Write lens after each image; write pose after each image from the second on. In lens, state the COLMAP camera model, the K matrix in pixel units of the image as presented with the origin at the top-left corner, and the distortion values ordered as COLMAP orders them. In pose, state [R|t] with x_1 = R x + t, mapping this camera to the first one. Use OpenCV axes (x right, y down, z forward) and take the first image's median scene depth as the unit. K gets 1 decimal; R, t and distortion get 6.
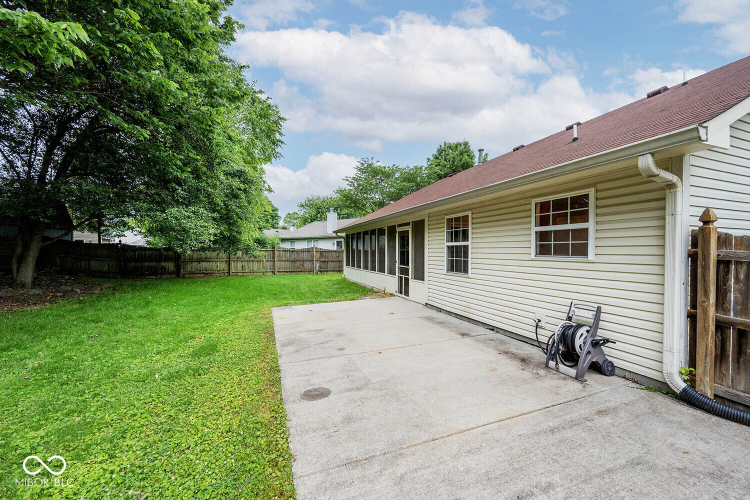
lens RADIAL K [[292.6, 0, 374.8], [0, 292.6, 250.6], [0, 0, 1]] dist [-0.003735, -0.000394]
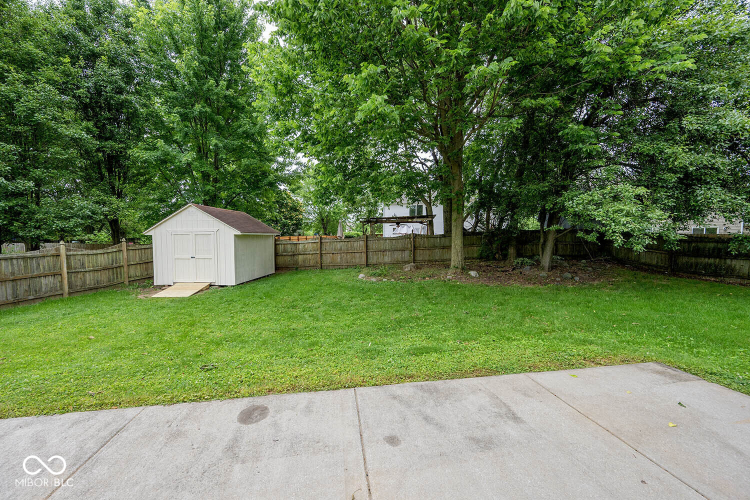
lens RADIAL K [[292.6, 0, 372.5], [0, 292.6, 248.8], [0, 0, 1]] dist [-0.003735, -0.000394]
pose [[-0.188816, 0.046920, -0.980891, 0.396059], [-0.010202, 0.998710, 0.049736, -0.042835], [0.981960, 0.019397, -0.188094, 1.031020]]
